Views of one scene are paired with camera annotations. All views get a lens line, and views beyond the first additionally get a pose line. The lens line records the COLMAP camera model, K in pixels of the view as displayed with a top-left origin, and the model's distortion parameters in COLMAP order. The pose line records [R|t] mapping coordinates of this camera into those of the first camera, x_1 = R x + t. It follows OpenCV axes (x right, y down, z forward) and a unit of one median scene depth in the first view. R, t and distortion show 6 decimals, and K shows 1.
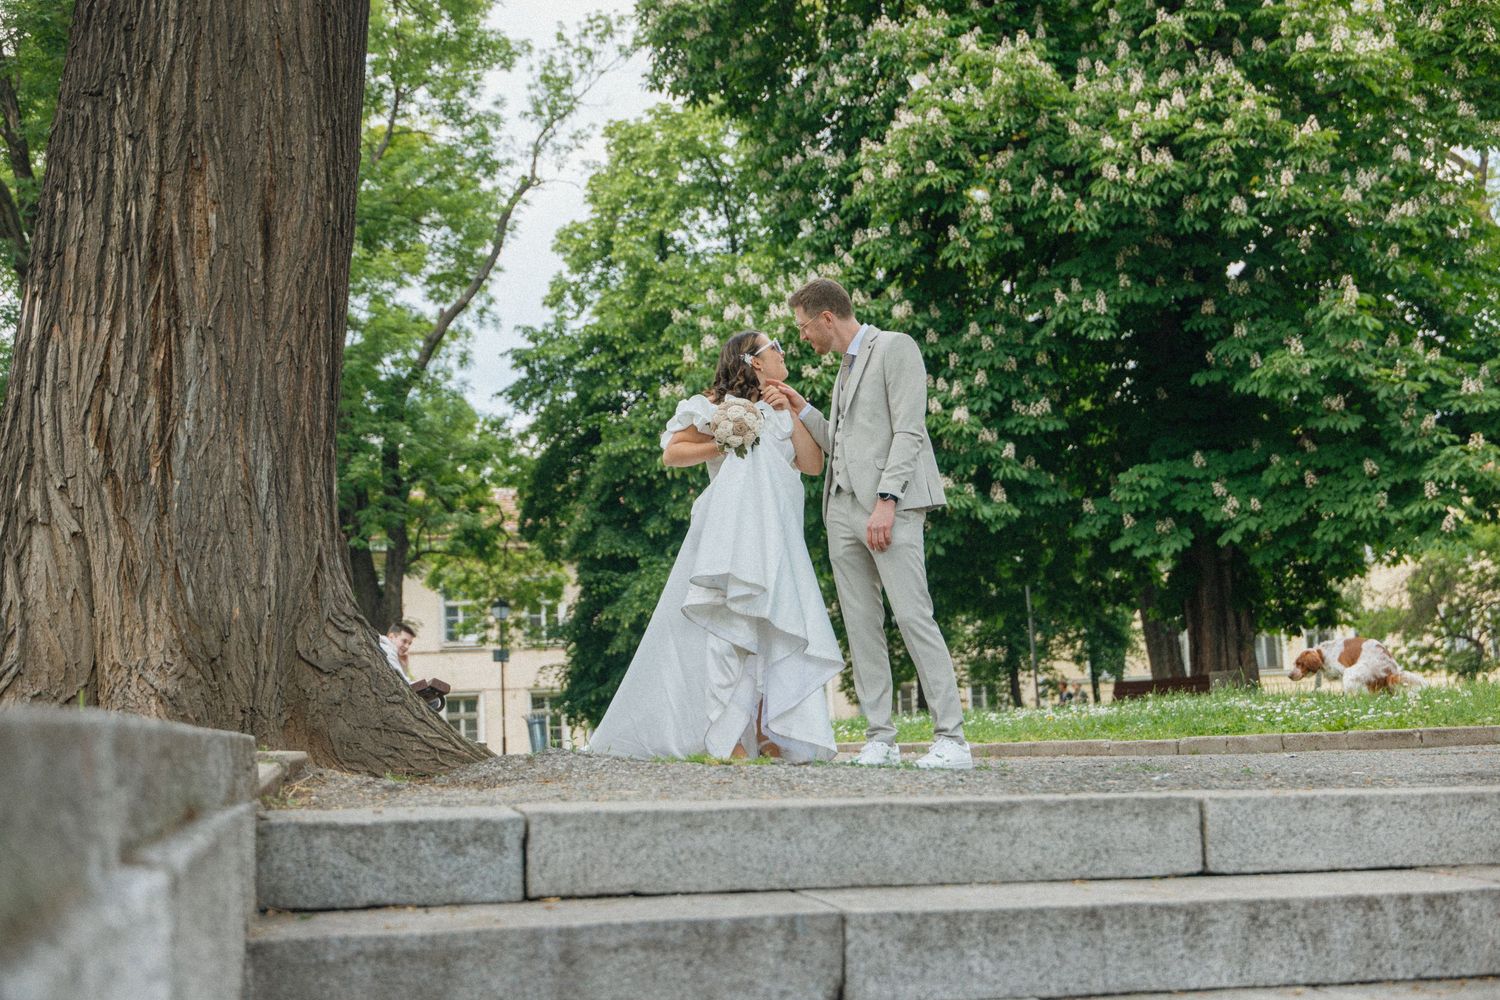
lens RADIAL K [[1908.6, 0, 746.9], [0, 1908.6, 502.0], [0, 0, 1]] dist [-0.018601, 0.000000]
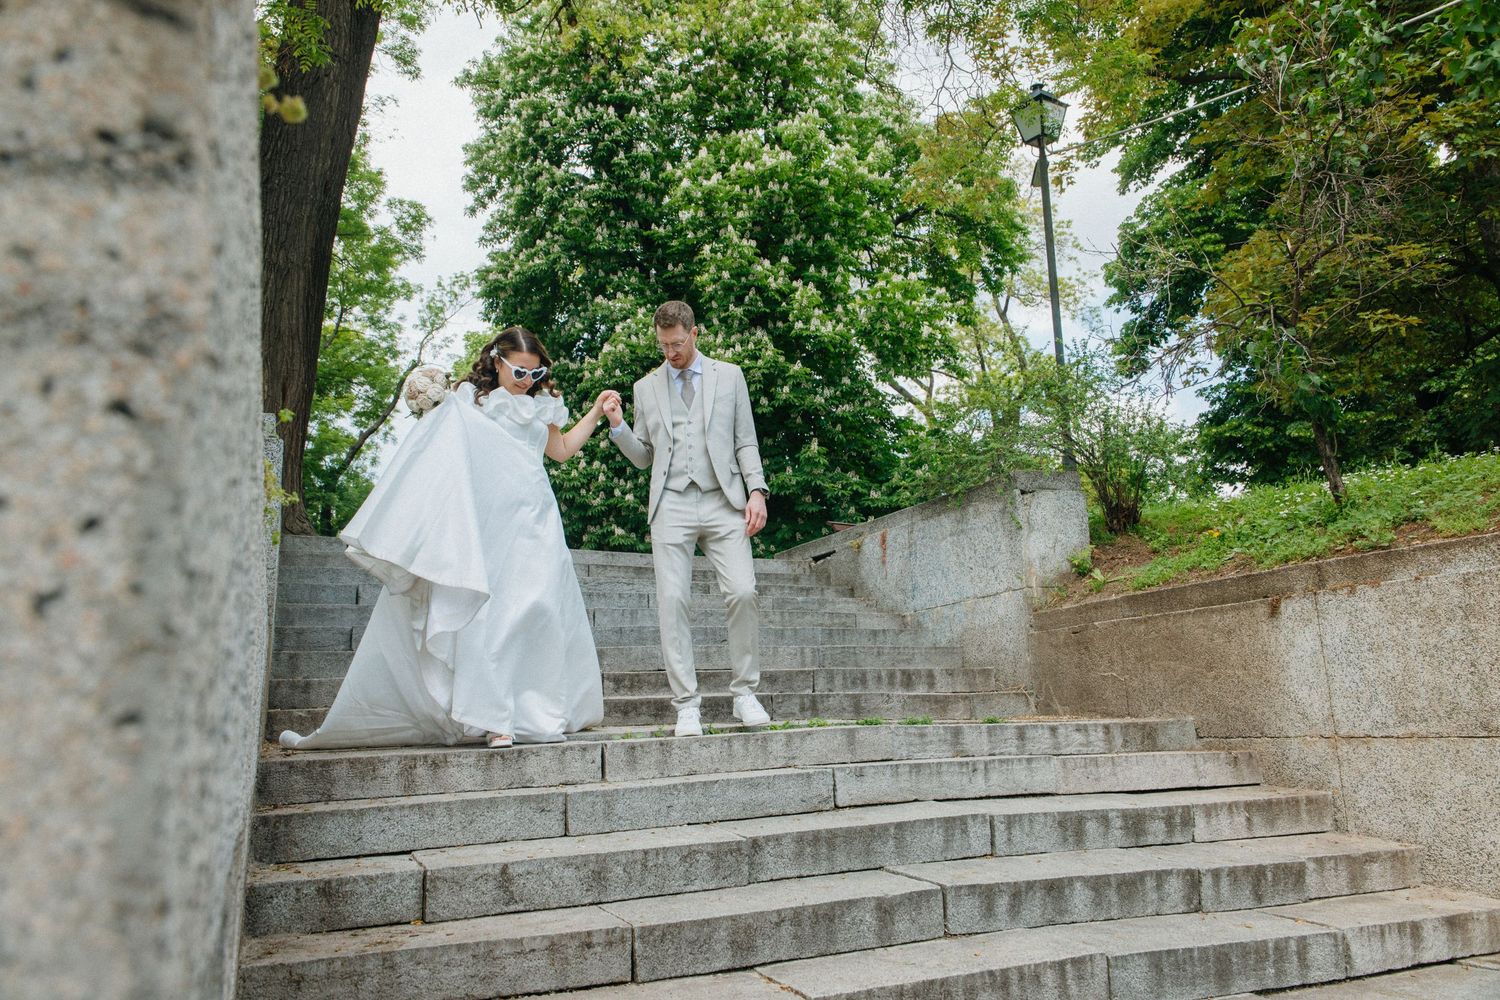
lens RADIAL K [[1146.0, 0, 757.5], [0, 1146.0, 498.3], [0, 0, 1]] dist [0.014675, 0.000044]
pose [[0.984126, 0.047175, 0.171089, 0.022759], [-0.037031, 0.997388, -0.062008, 0.013830], [-0.173567, 0.054689, 0.983302, -0.111014]]
